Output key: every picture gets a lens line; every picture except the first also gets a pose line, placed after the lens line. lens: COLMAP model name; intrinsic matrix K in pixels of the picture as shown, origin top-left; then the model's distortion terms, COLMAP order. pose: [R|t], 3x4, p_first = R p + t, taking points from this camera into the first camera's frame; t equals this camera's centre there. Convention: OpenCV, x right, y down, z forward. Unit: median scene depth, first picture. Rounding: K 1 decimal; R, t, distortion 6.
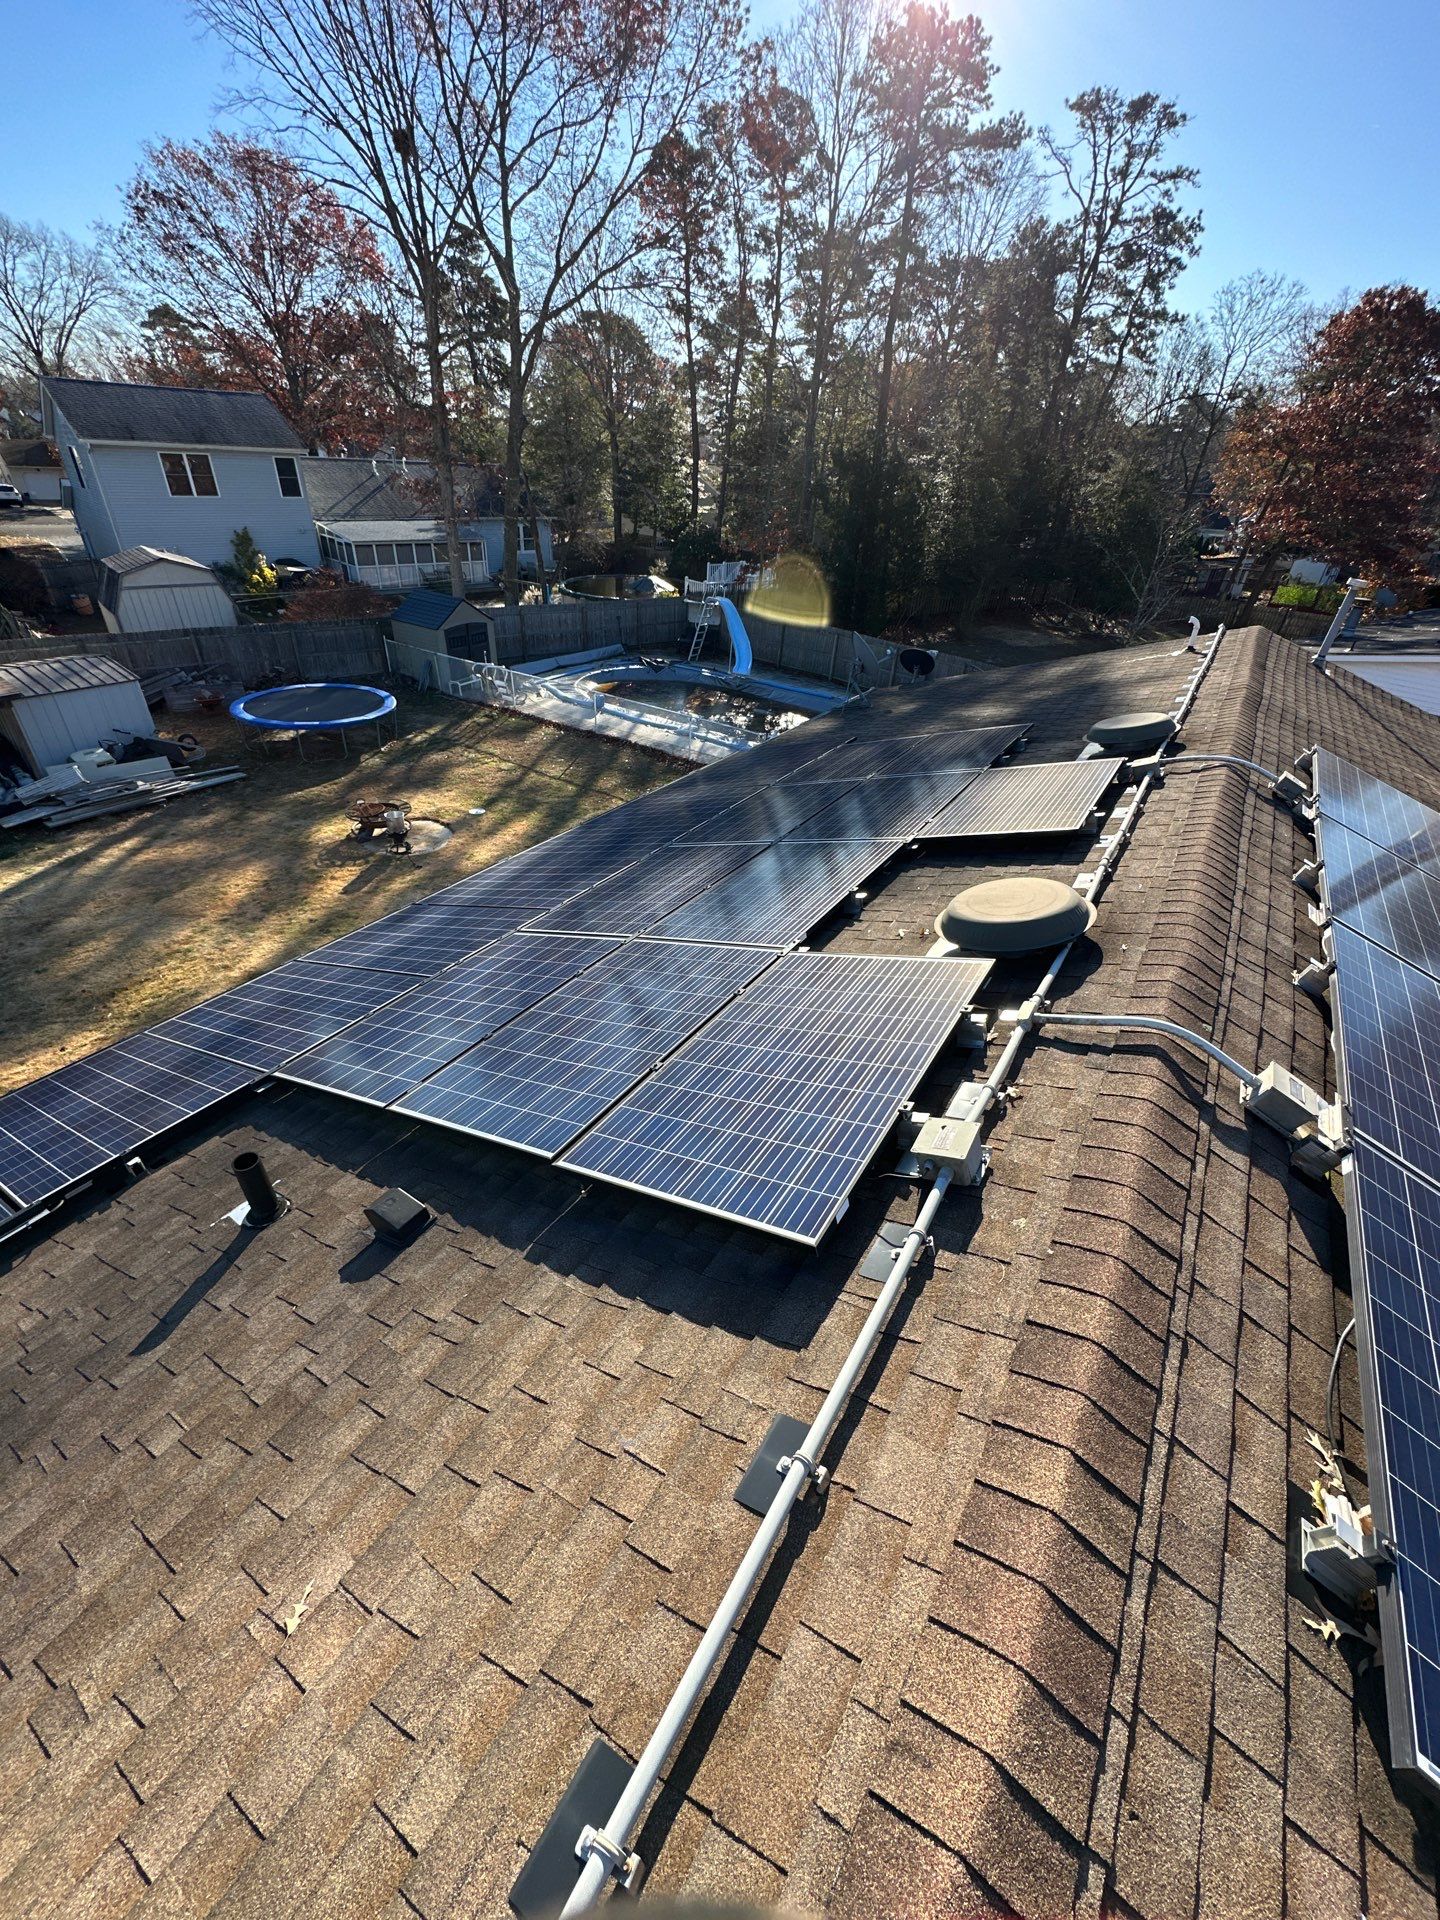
lens RADIAL K [[867.6, 0, 720.0], [0, 867.6, 960.0], [0, 0, 1]] dist [-0.001830, -0.000833]
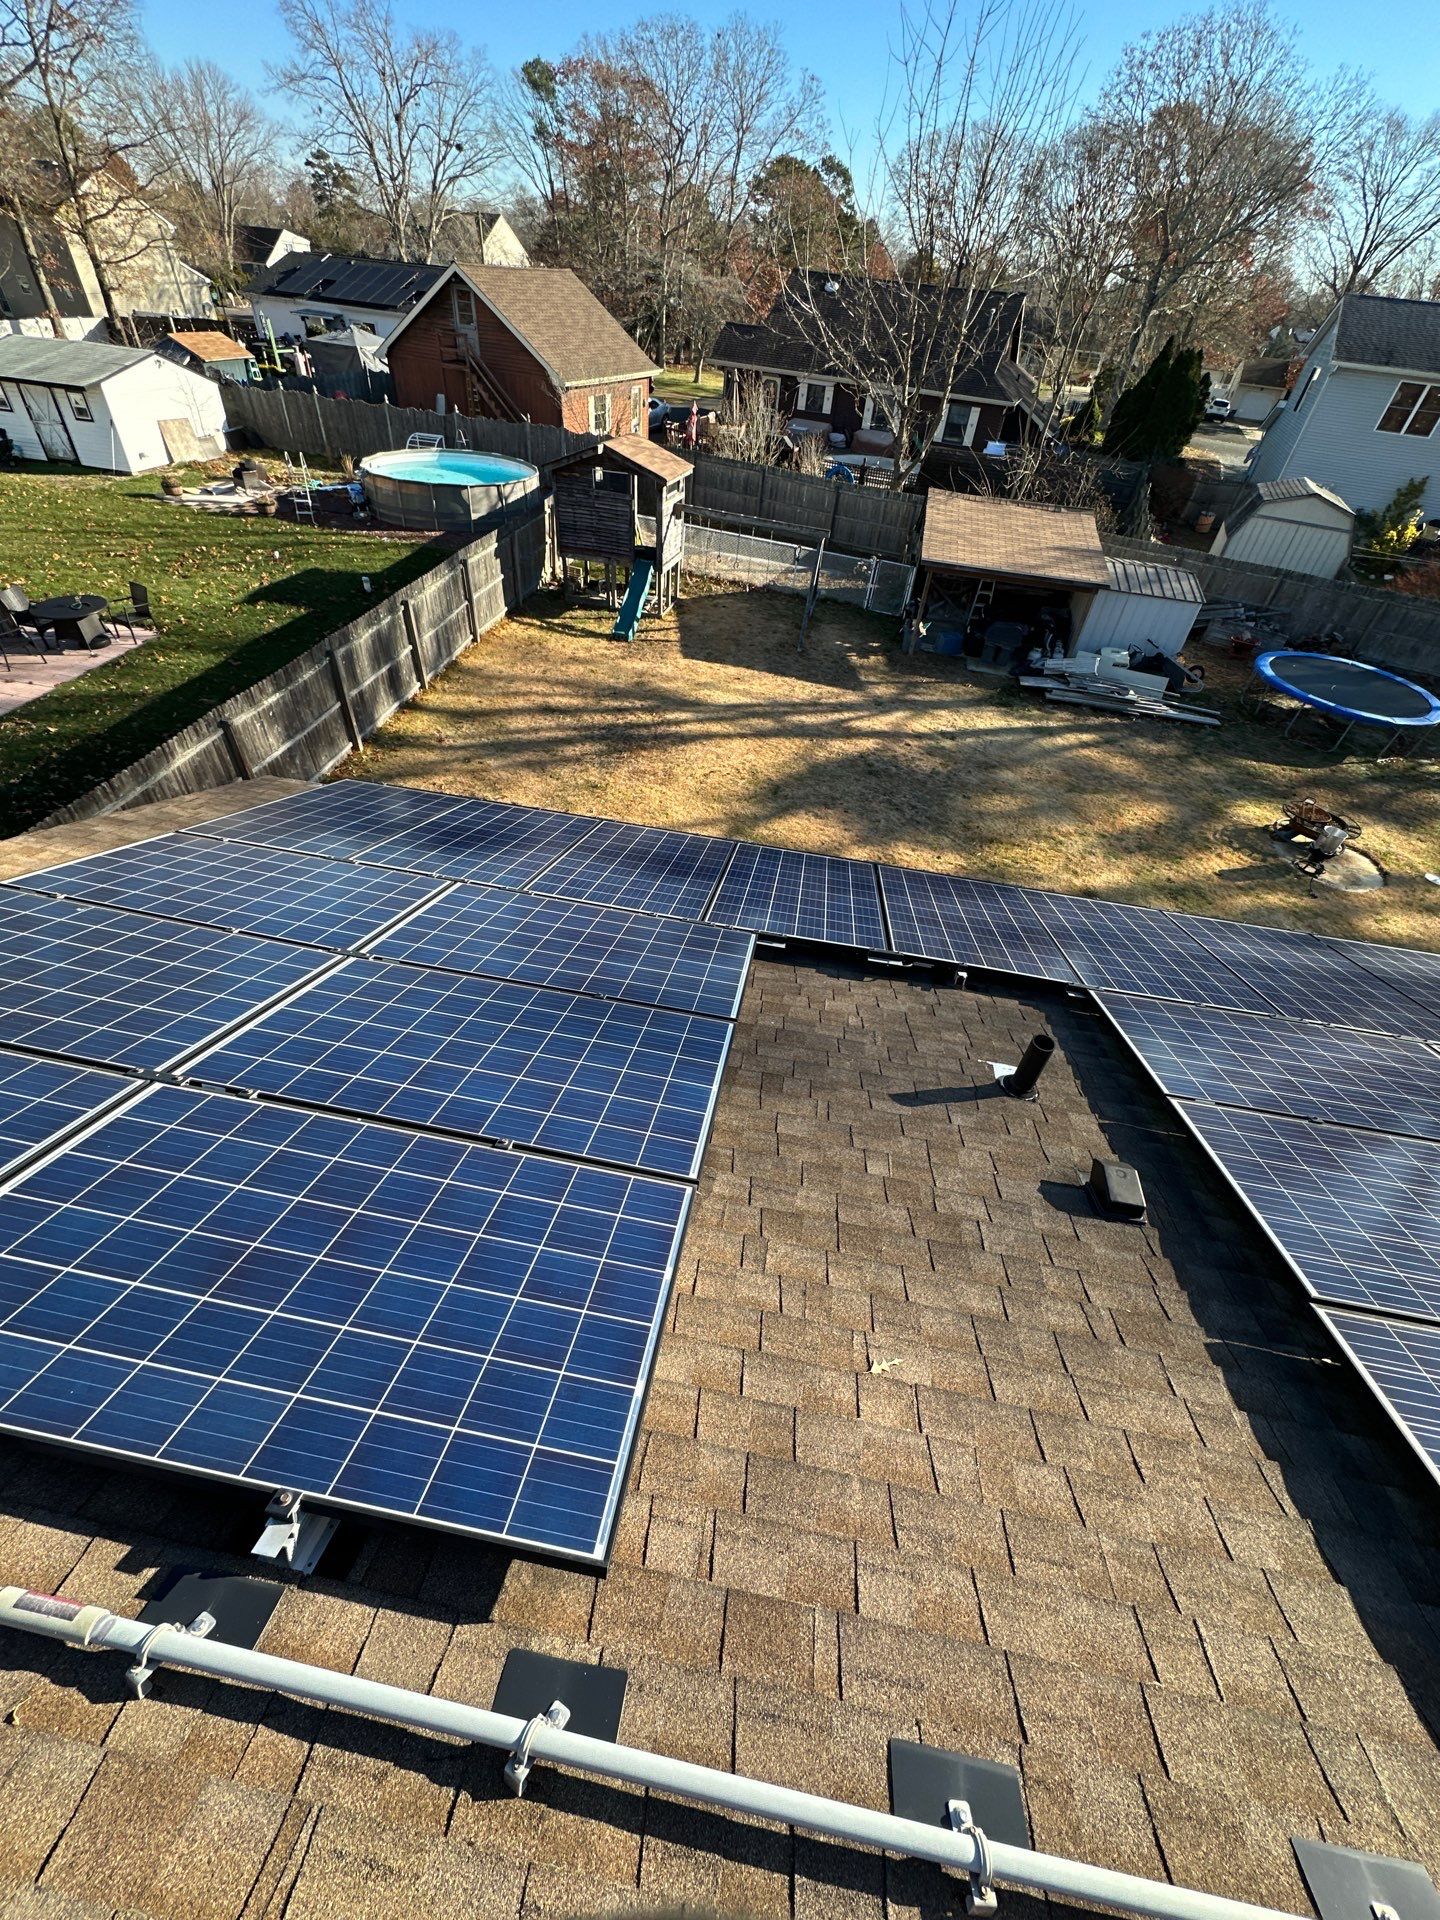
lens RADIAL K [[867.6, 0, 720.0], [0, 867.6, 960.0], [0, 0, 1]] dist [-0.001830, -0.000833]
pose [[0.325706, 0.579096, -0.747371, 0.142920], [-0.521276, 0.769466, 0.369043, -0.071347], [0.788788, 0.269387, 0.552489, 0.084347]]
